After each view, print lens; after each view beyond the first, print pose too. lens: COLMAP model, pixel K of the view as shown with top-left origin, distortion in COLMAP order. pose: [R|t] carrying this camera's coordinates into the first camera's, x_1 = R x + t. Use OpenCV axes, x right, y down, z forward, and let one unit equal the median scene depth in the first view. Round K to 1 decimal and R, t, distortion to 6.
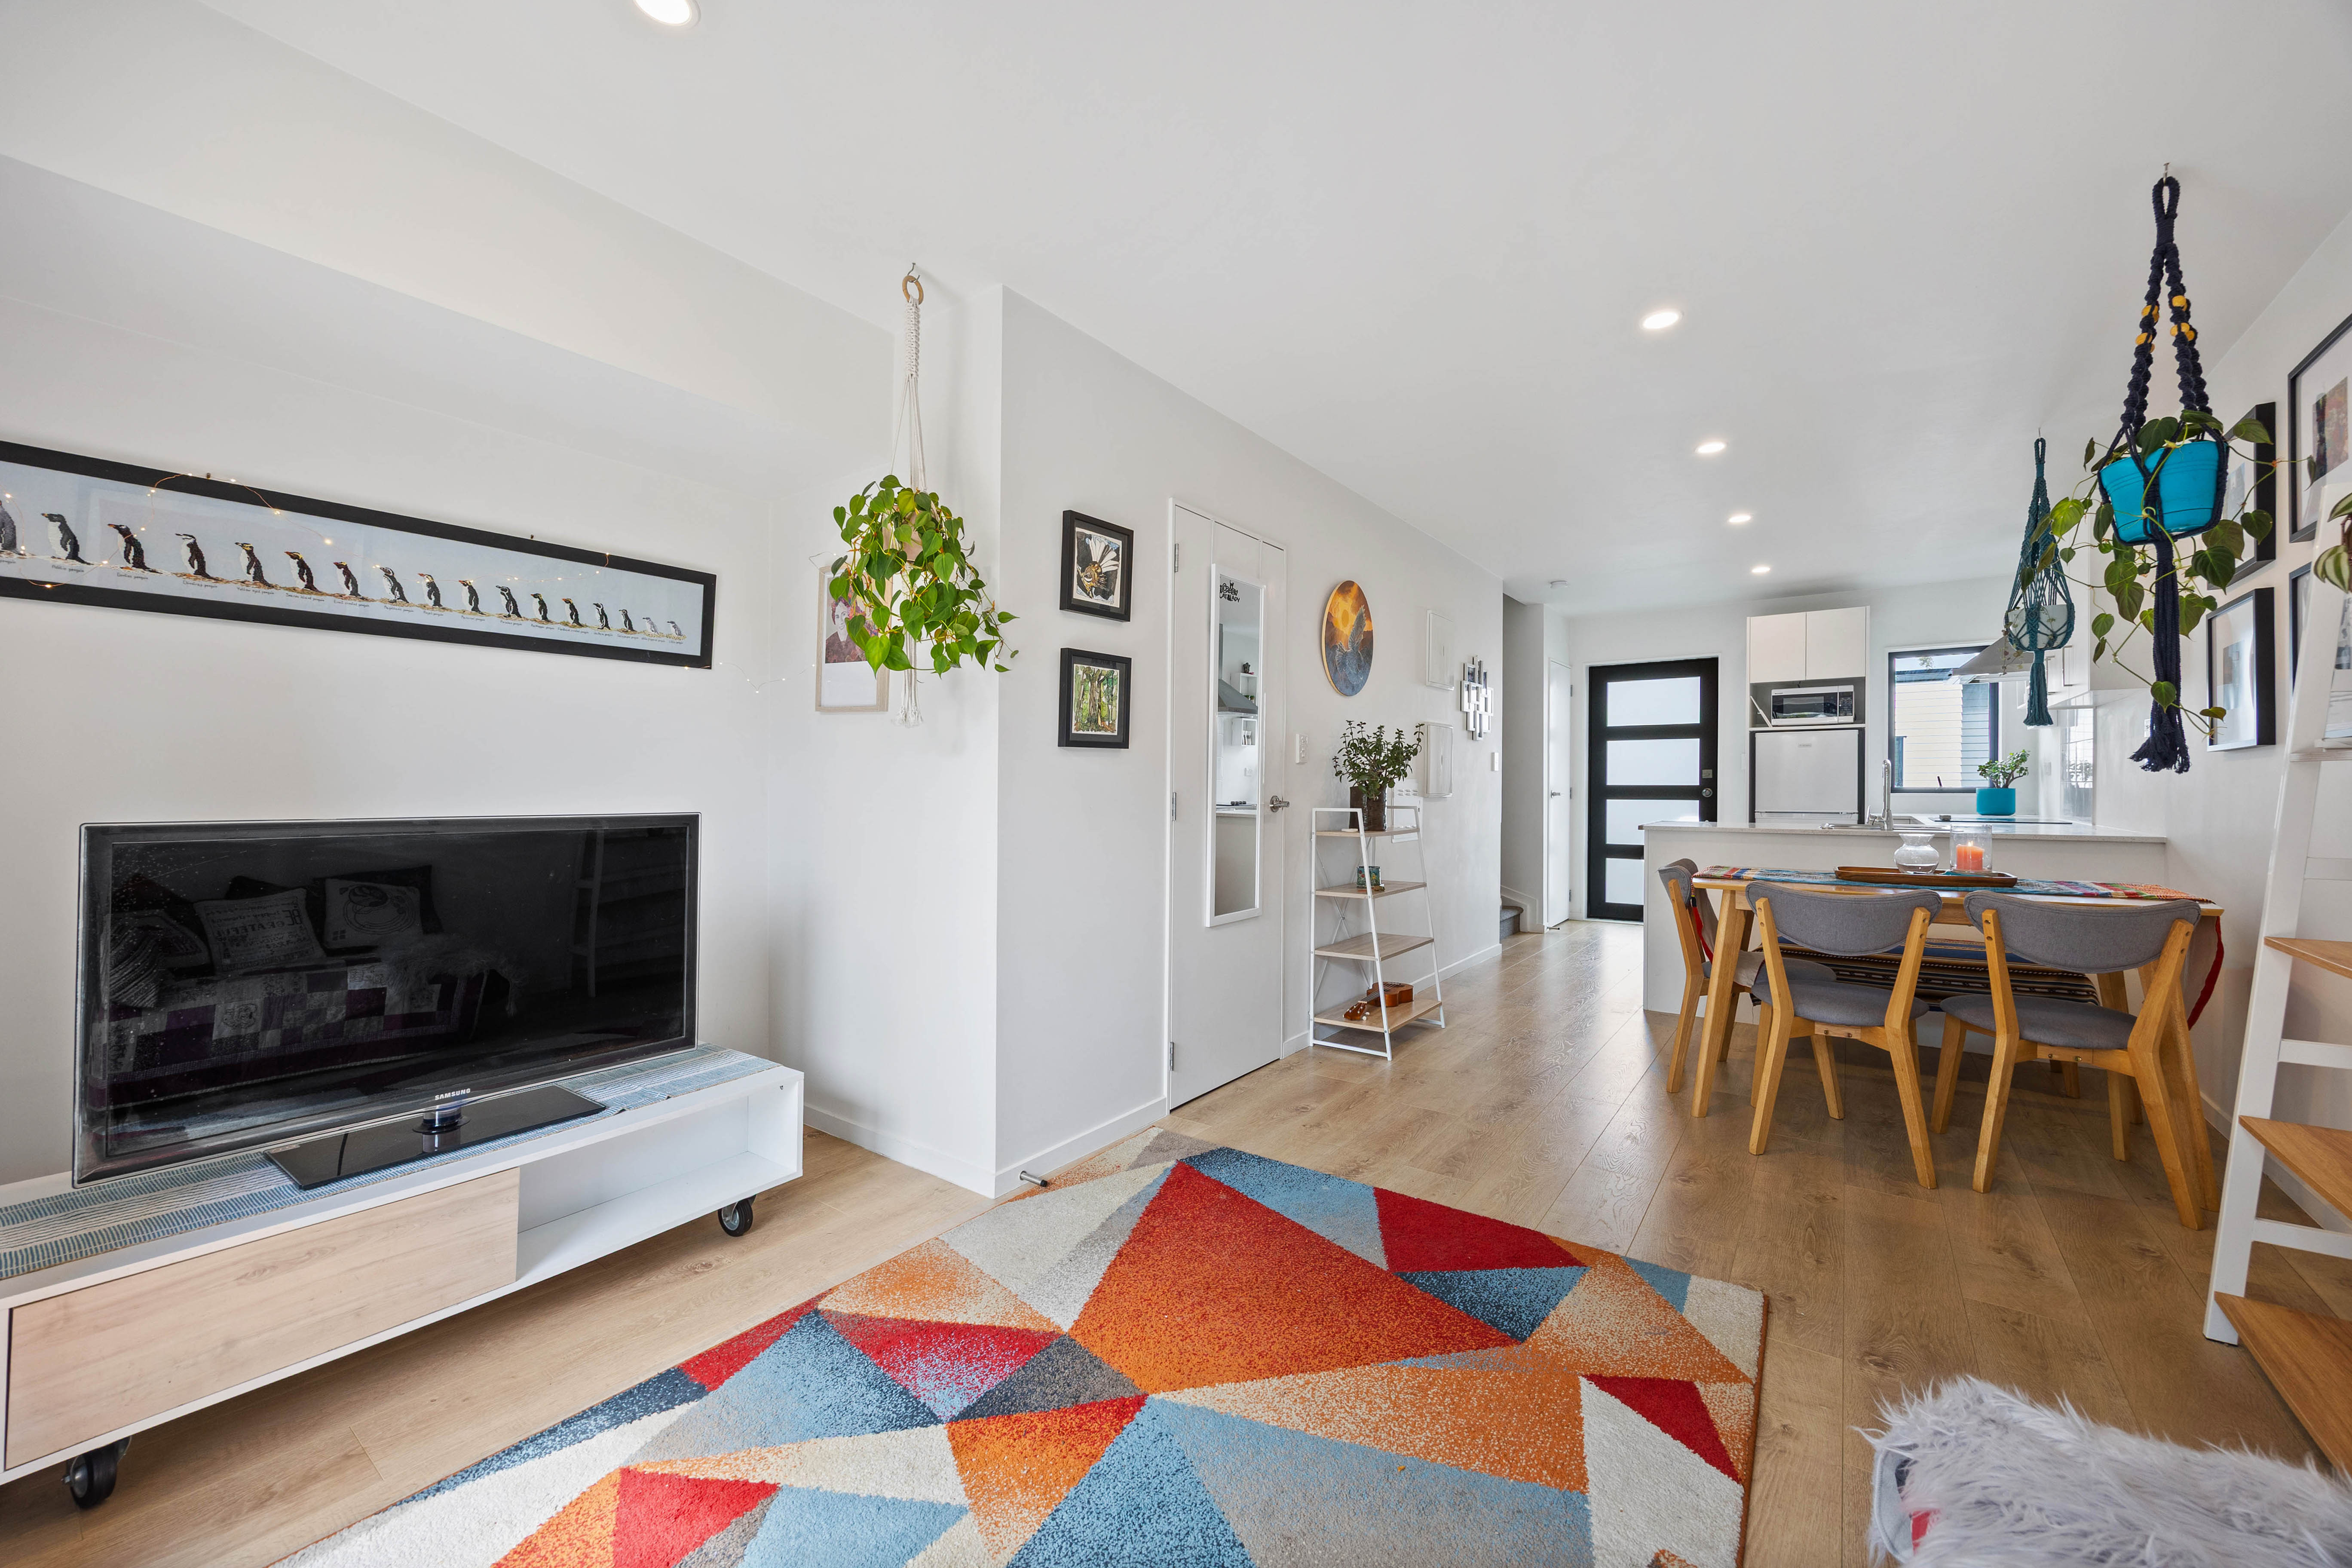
lens RADIAL K [[927.4, 0, 1161.4], [0, 927.4, 785.4], [0, 0, 1]] dist [-0.003160, -0.000278]
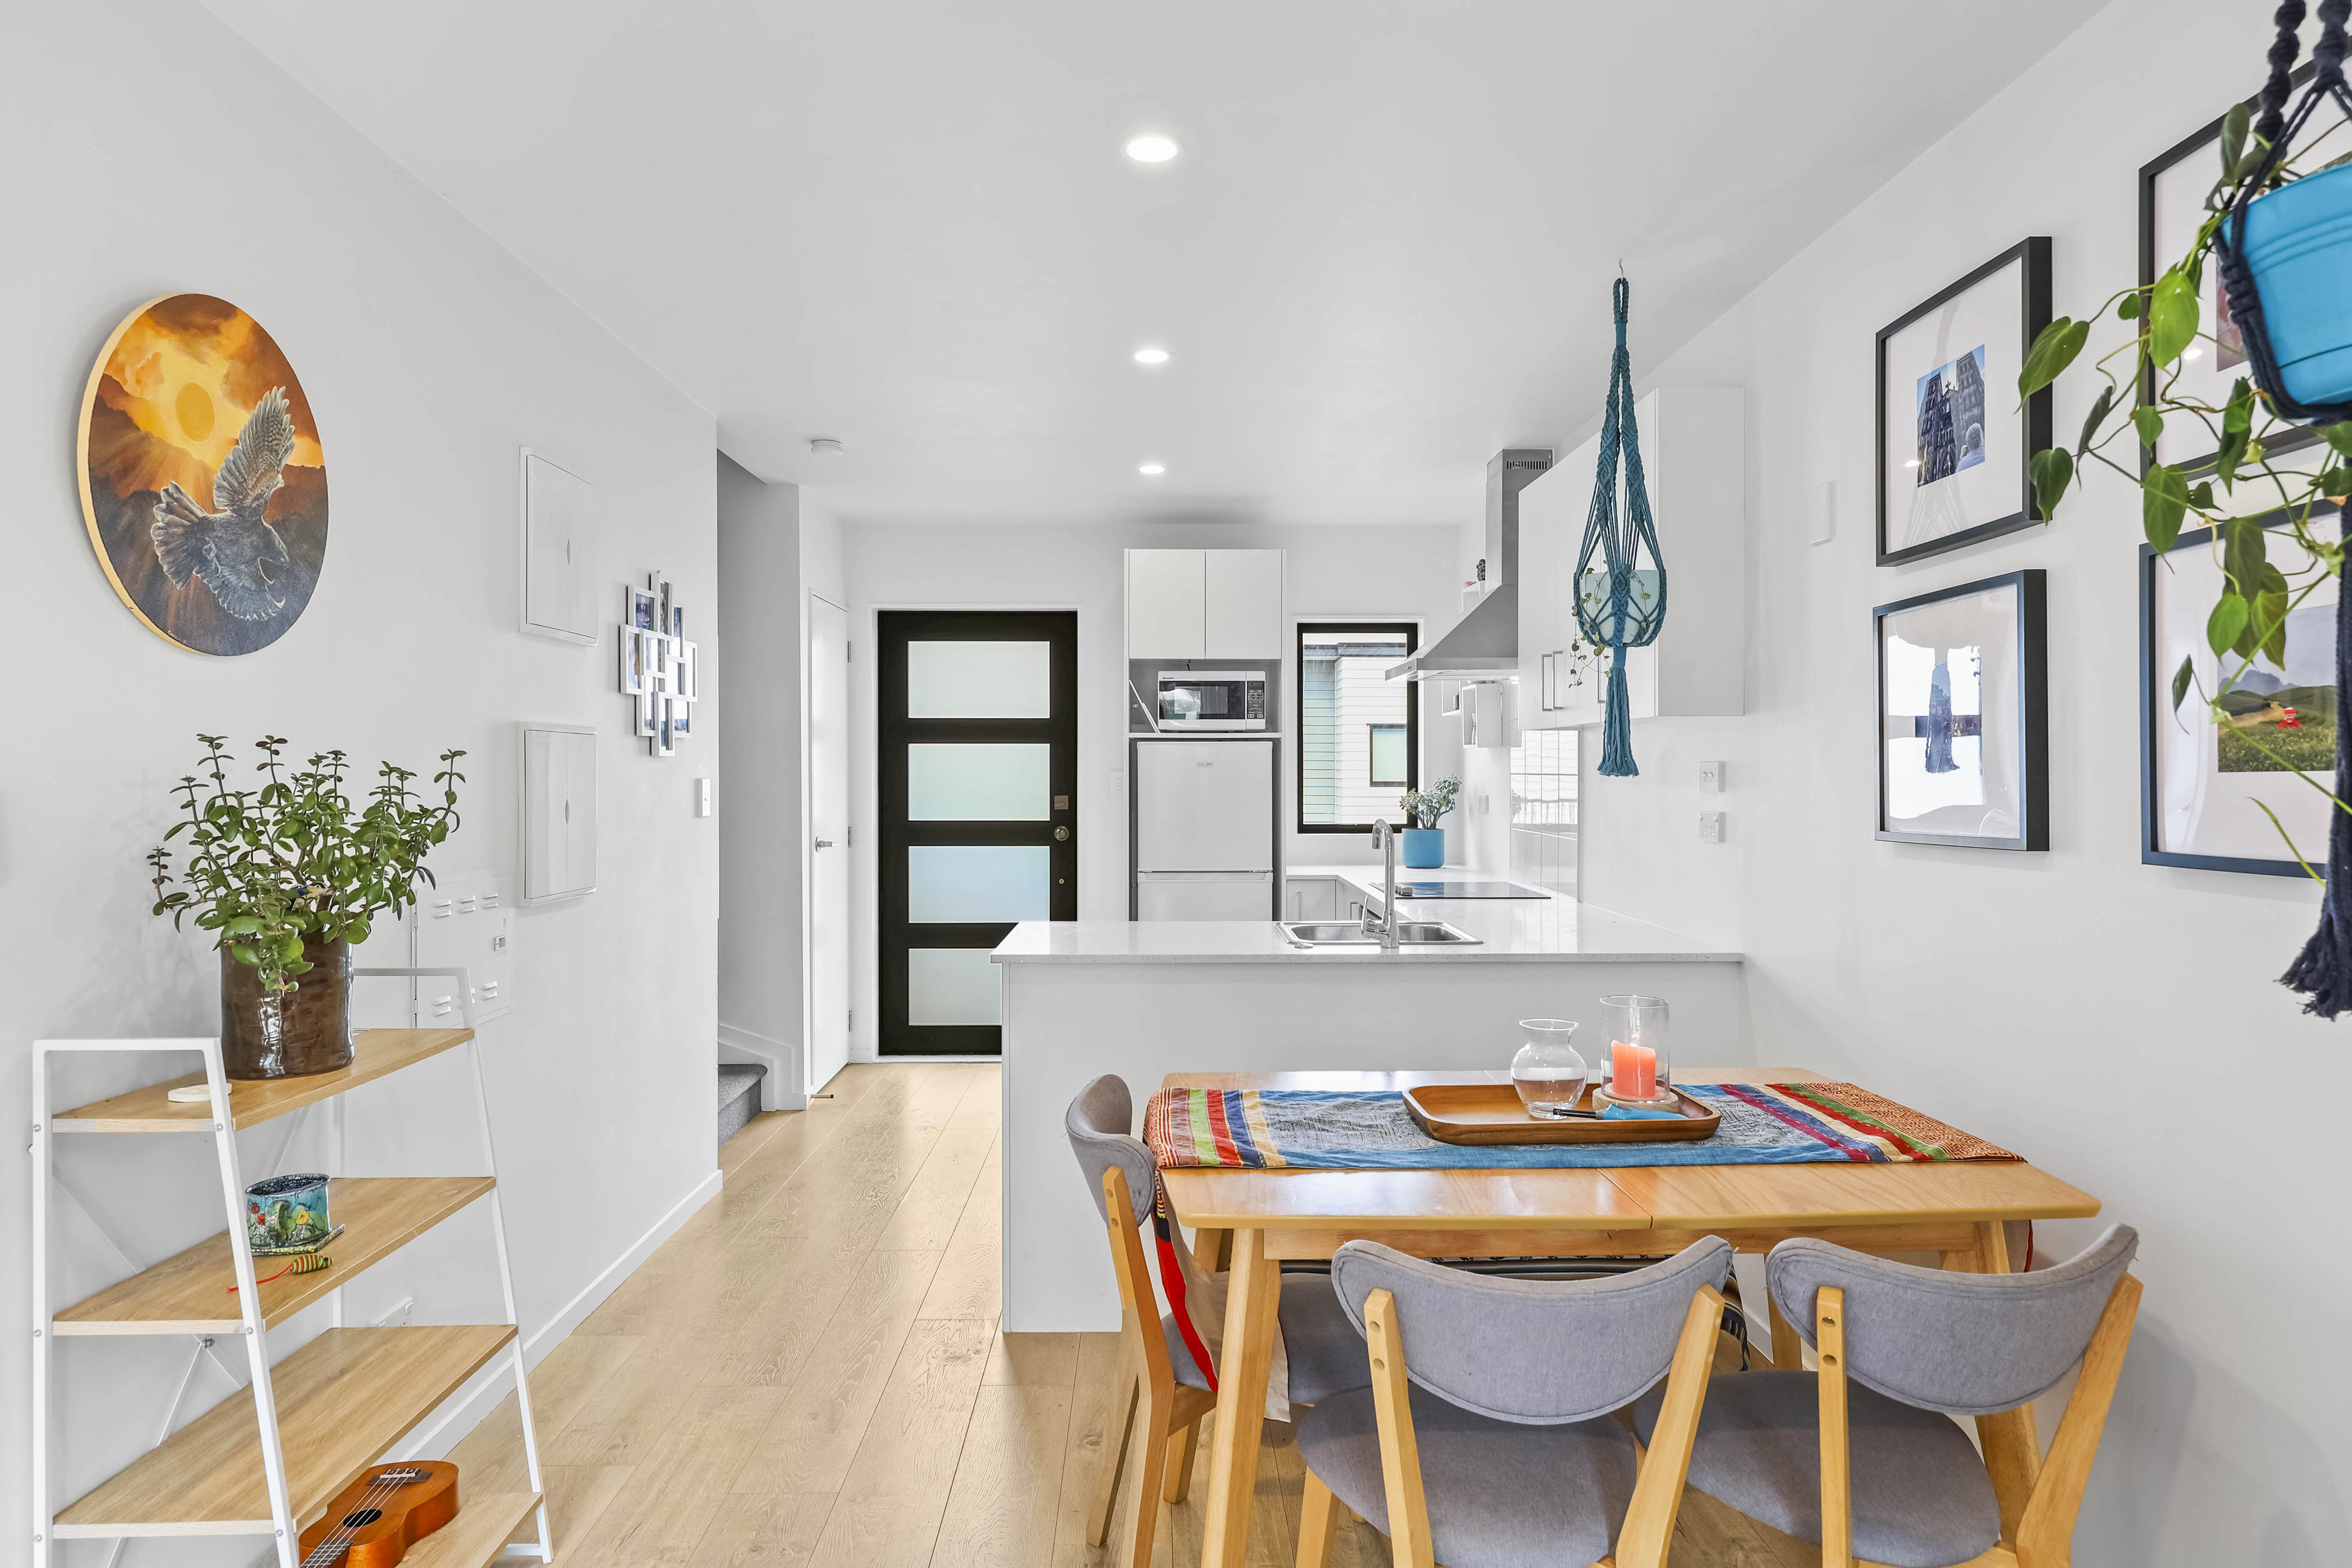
lens RADIAL K [[1369.7, 0, 1183.4], [0, 1369.7, 790.1], [0, 0, 1]] dist [0.004881, -0.003039]
pose [[0.789151, -0.007749, 0.614151, 0.201736], [-0.000968, 0.999903, 0.013860, -0.066420], [-0.614199, -0.011532, 0.789067, 0.483518]]
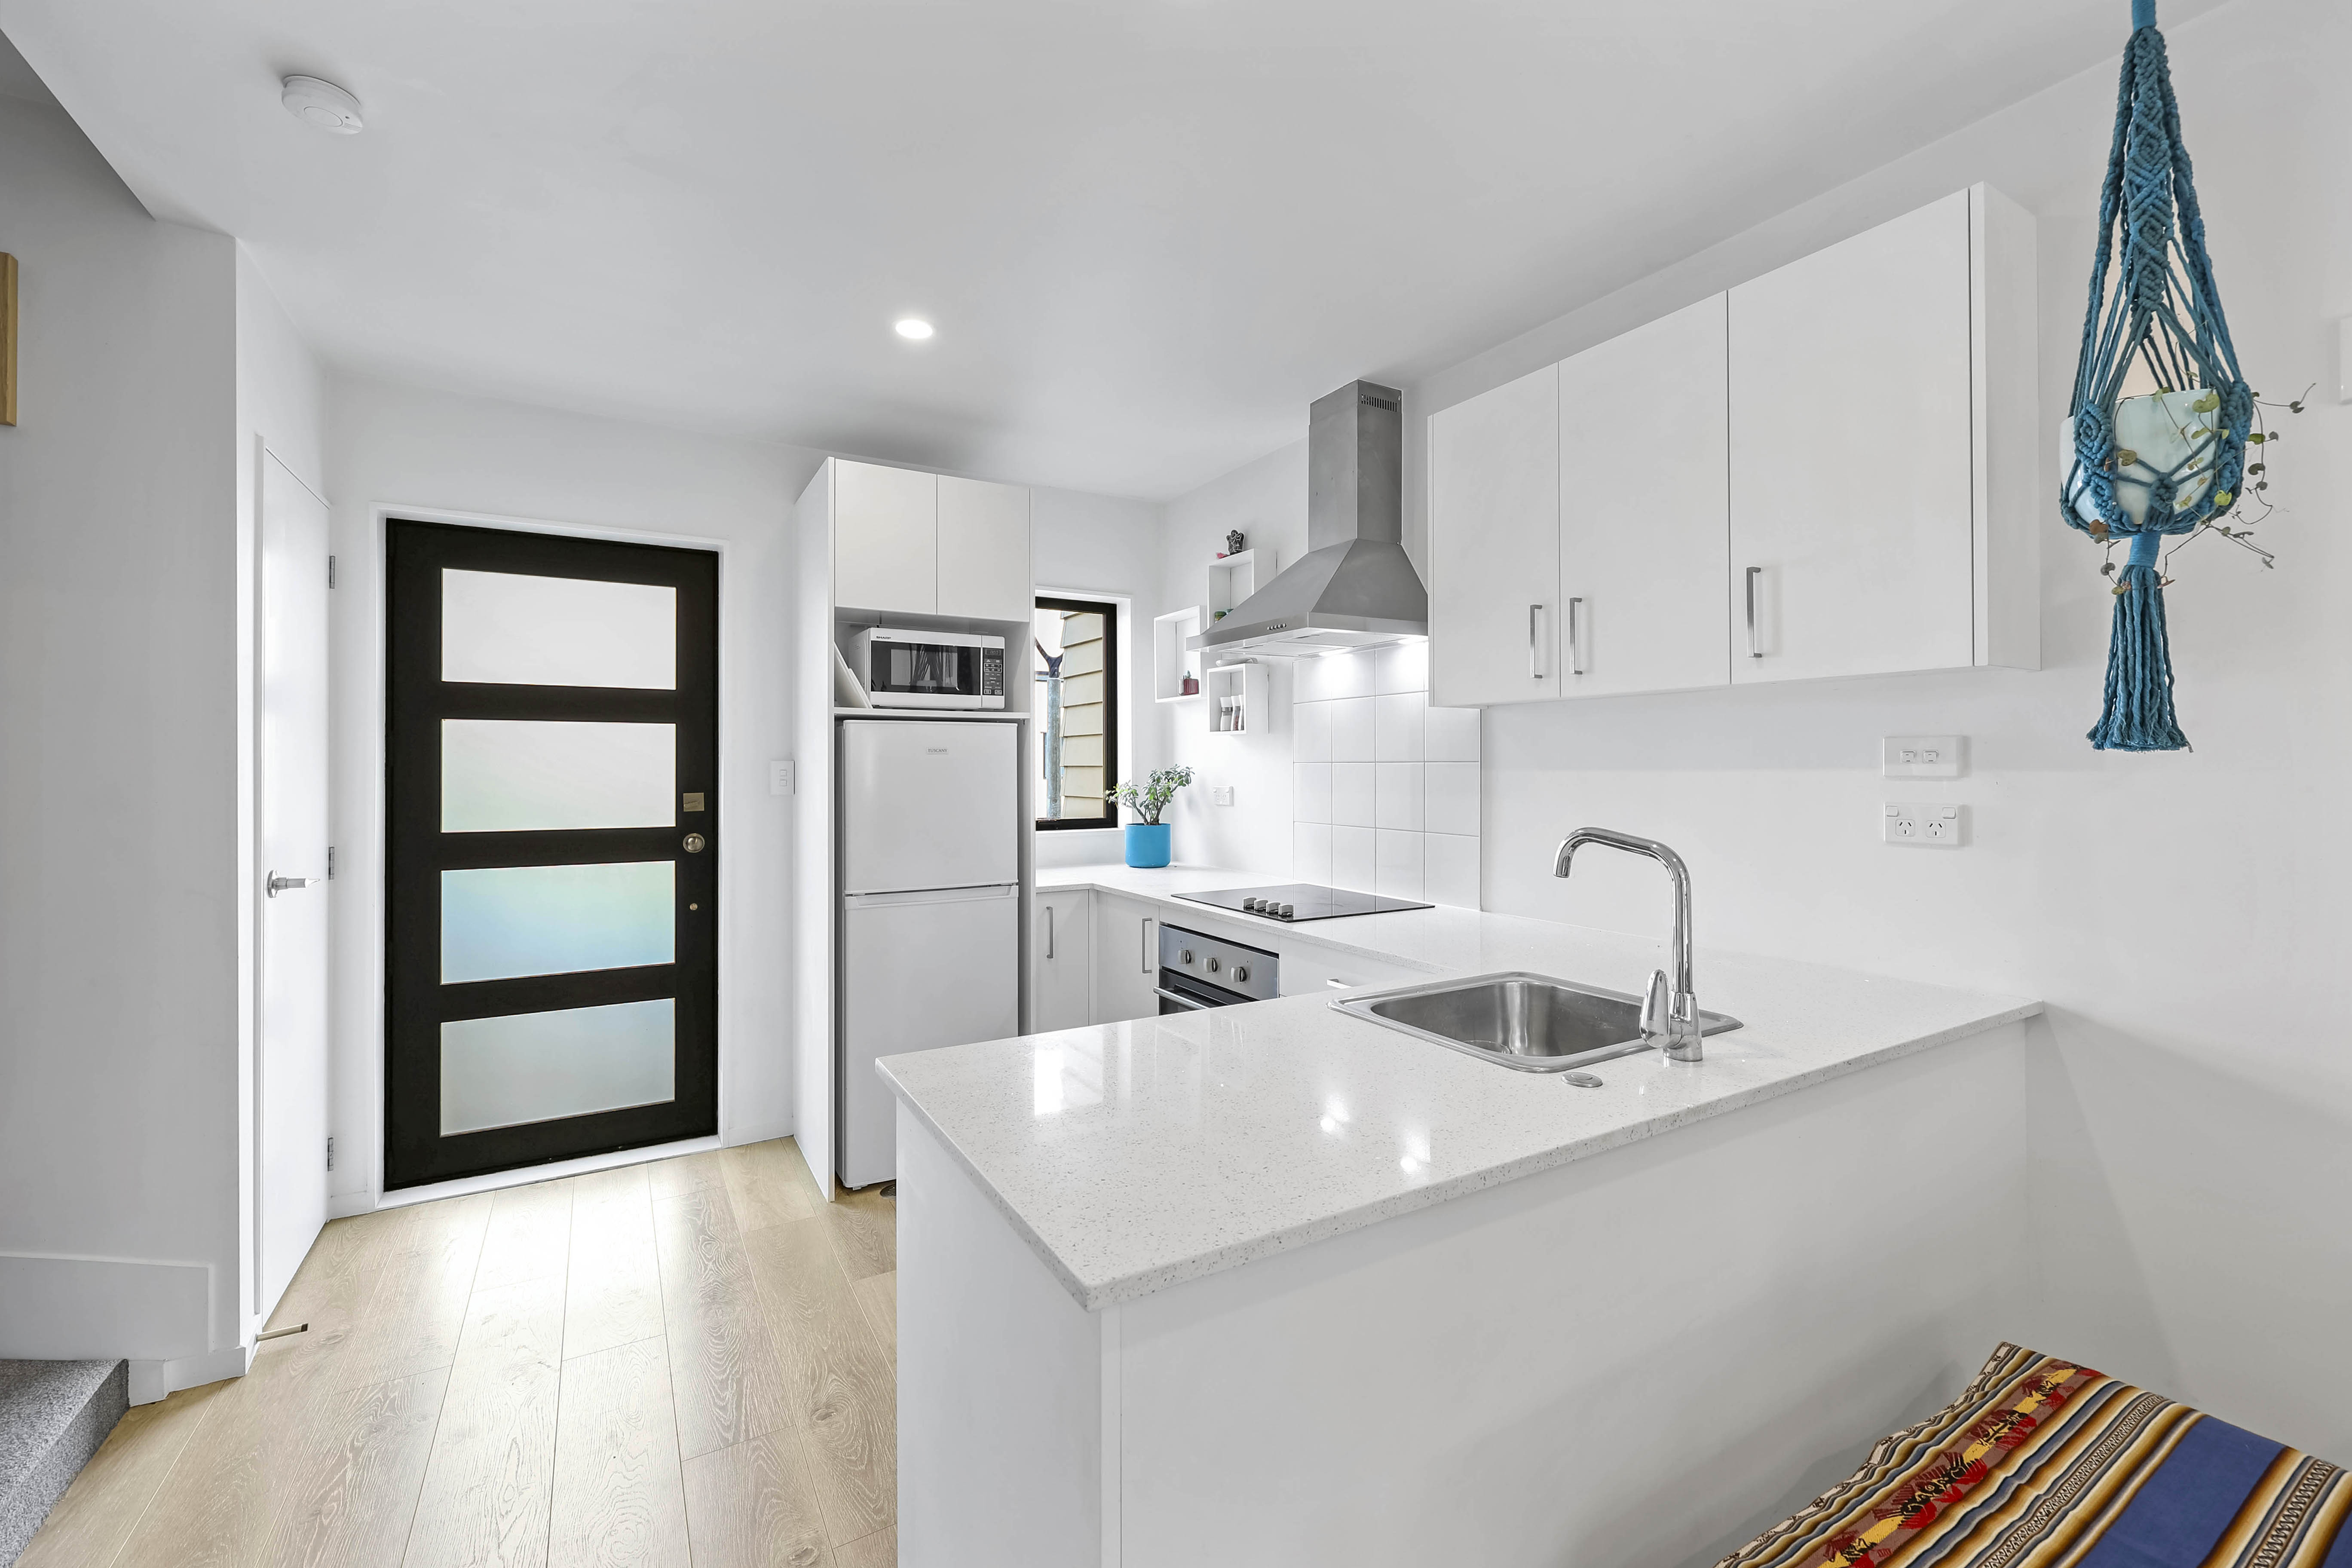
lens RADIAL K [[989.9, 0, 1195.6], [0, 989.9, 768.4], [0, 0, 1]] dist [-0.000653, 0.001133]
pose [[0.381617, 0.001150, 0.924320, 0.464855], [0.001544, 0.999997, -0.001881, -0.056212], [-0.924319, 0.002145, 0.381614, 1.170509]]
